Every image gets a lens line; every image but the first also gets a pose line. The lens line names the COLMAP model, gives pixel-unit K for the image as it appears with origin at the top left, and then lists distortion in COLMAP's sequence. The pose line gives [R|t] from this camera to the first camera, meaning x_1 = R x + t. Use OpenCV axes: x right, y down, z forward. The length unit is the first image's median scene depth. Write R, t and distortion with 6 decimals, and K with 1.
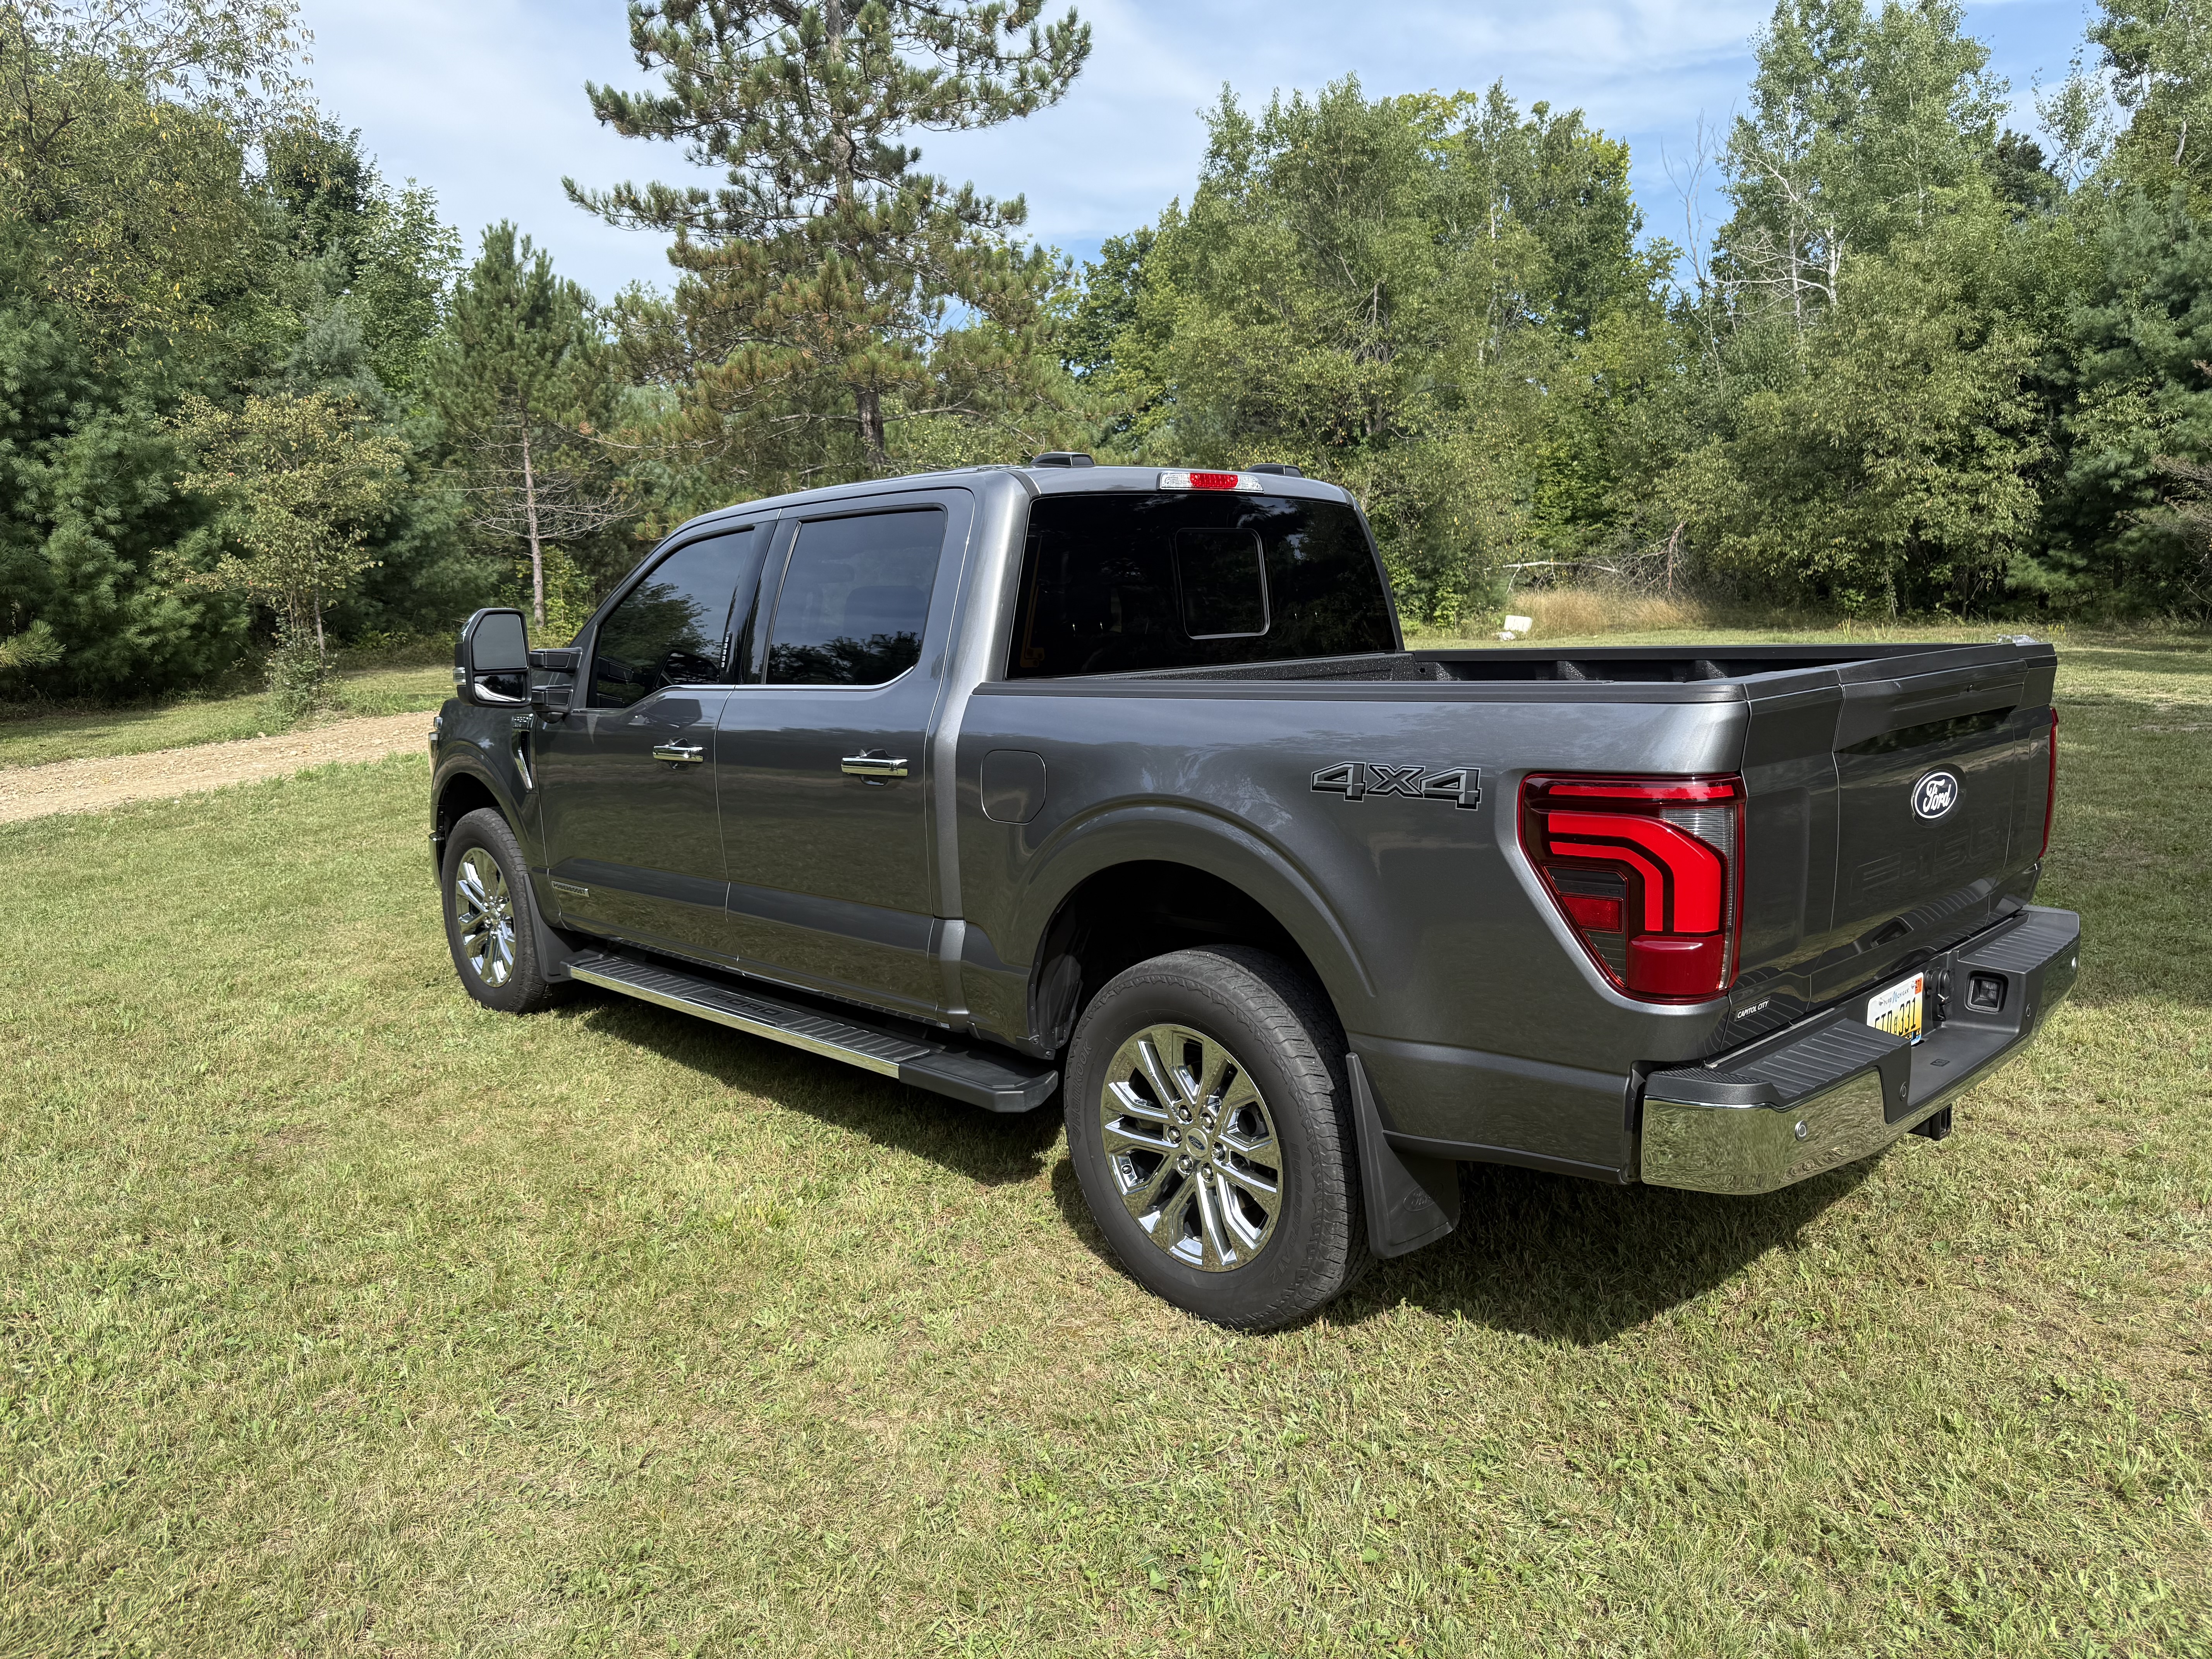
lens RADIAL K [[1598.2, 0, 1082.0], [0, 1598.2, 822.4], [0, 0, 1]] dist [0.023944, -0.050049]
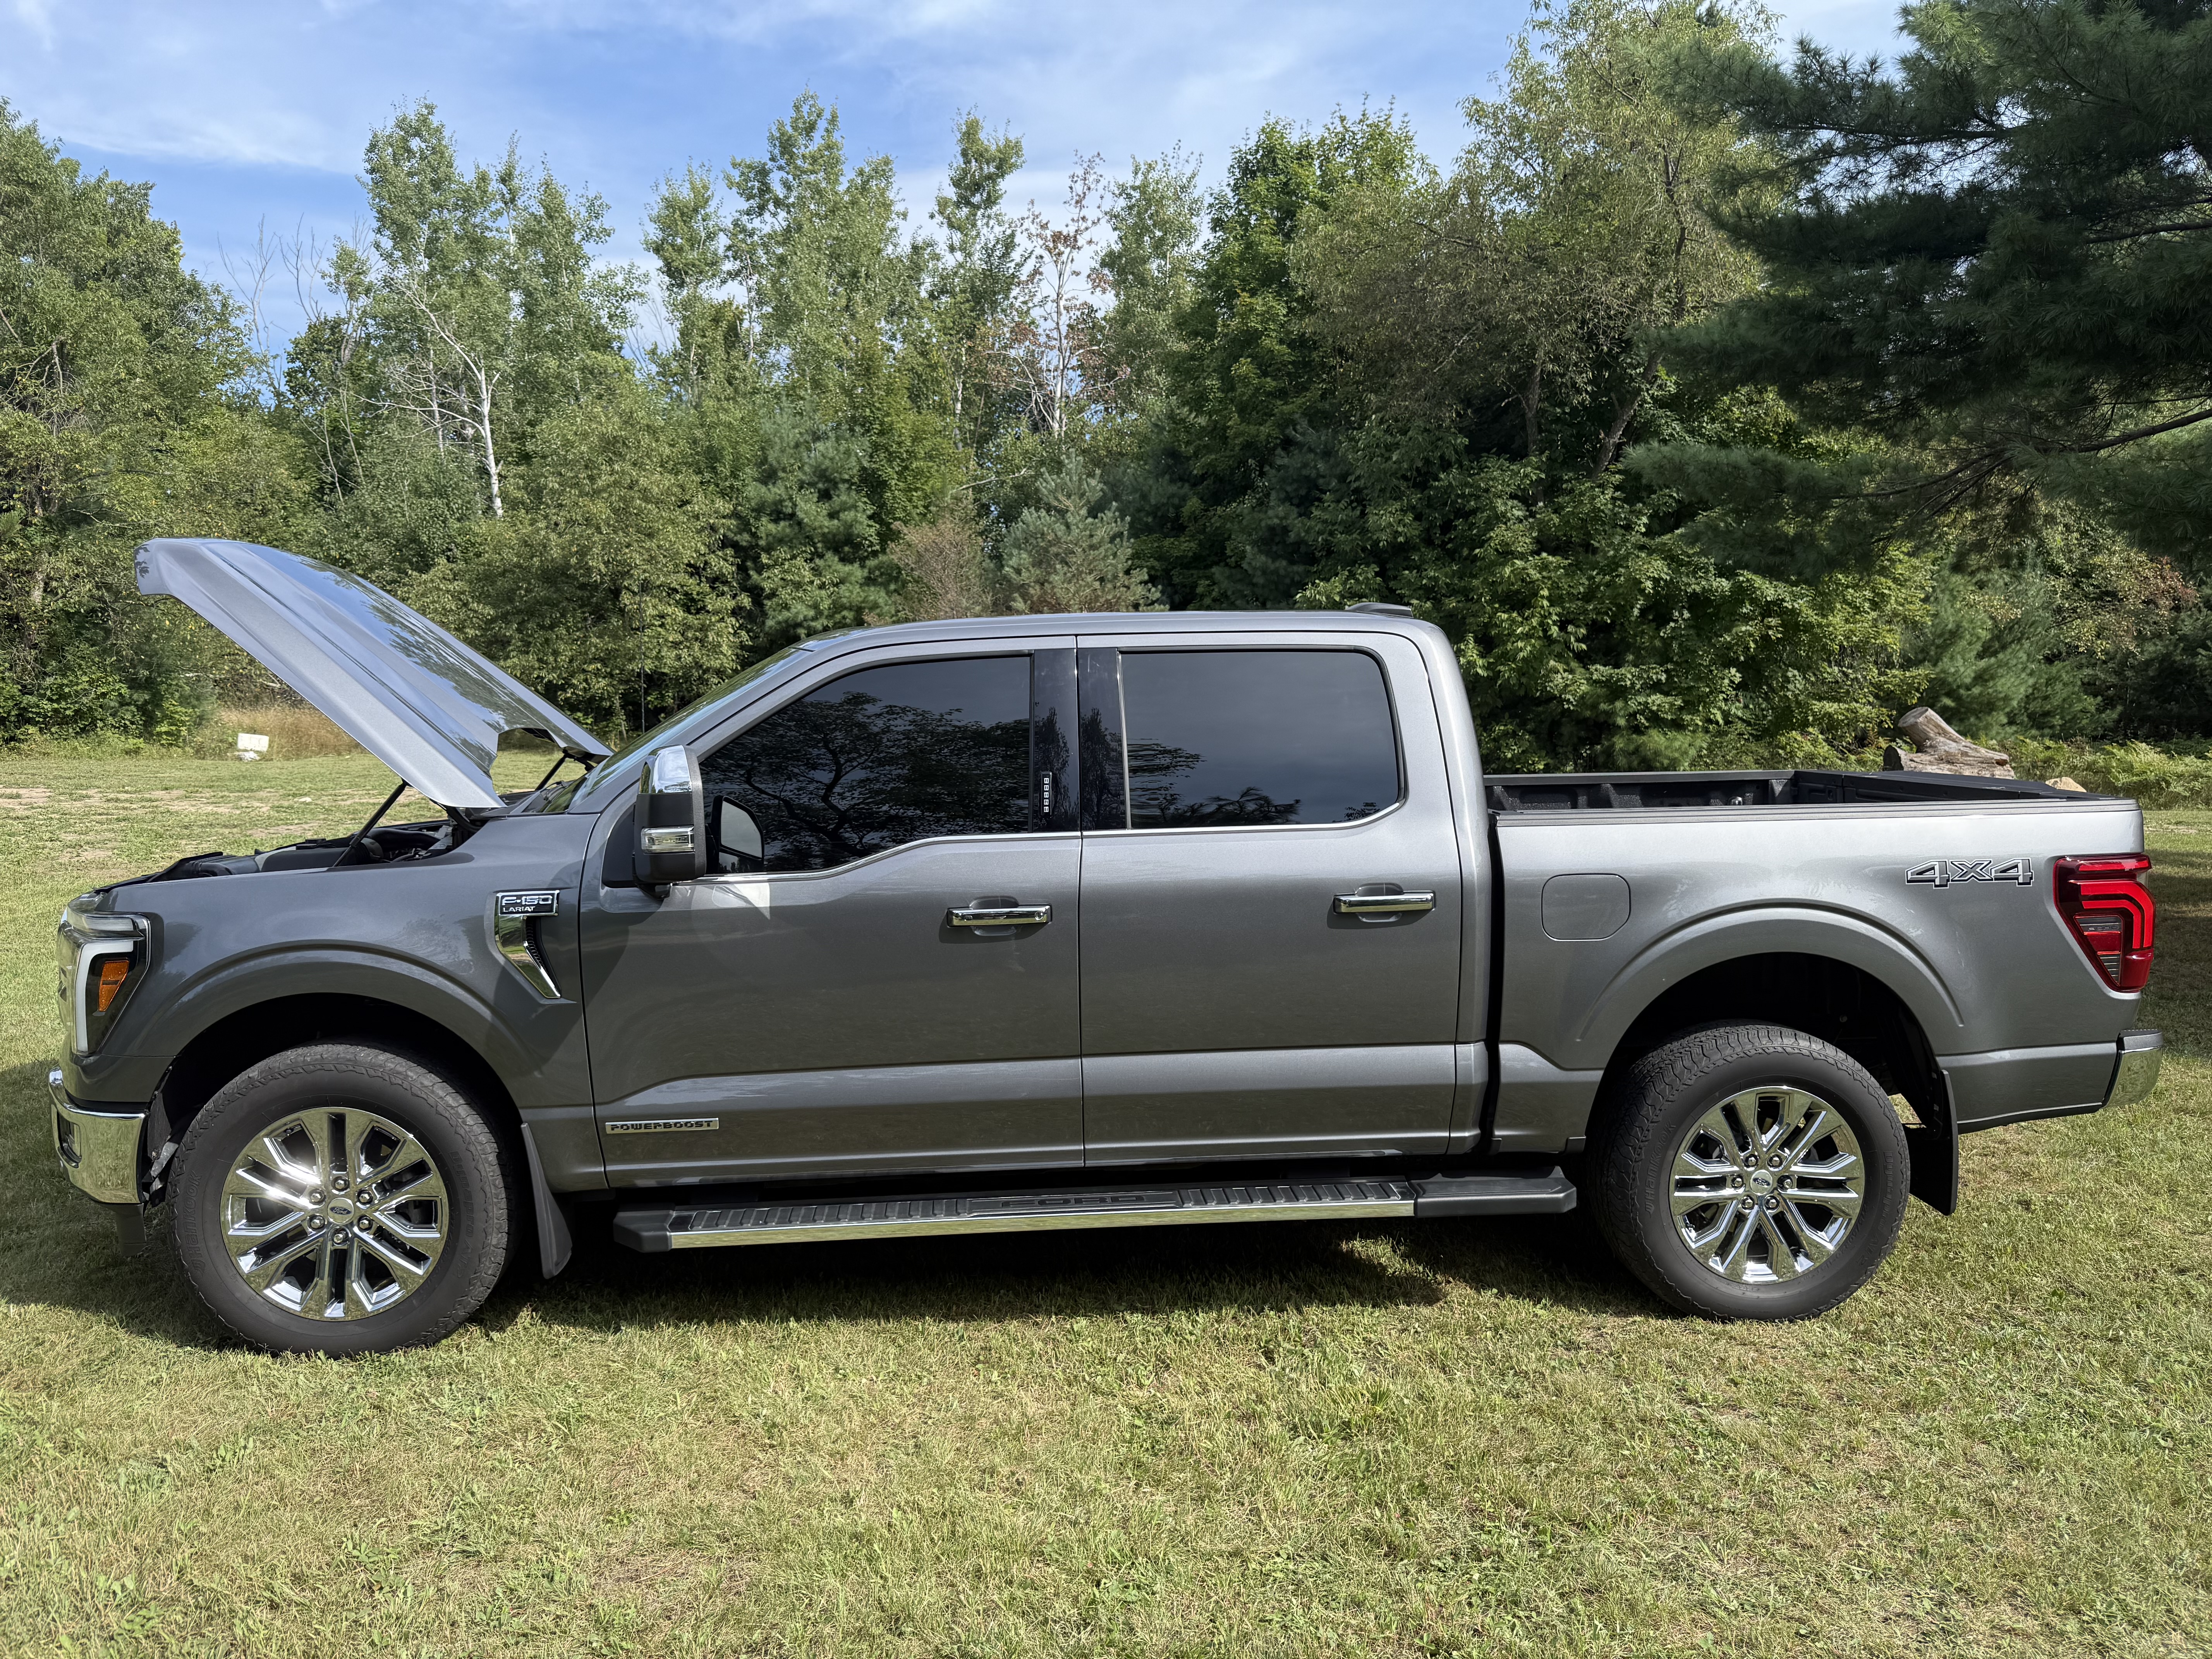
lens RADIAL K [[1598.2, 0, 1082.0], [0, 1598.2, 822.4], [0, 0, 1]] dist [0.023944, -0.050049]
pose [[0.597665, -0.033379, 0.801051, -0.200770], [0.091009, 0.995500, -0.026420, -0.014579], [-0.796564, 0.088694, 0.598013, 0.107908]]
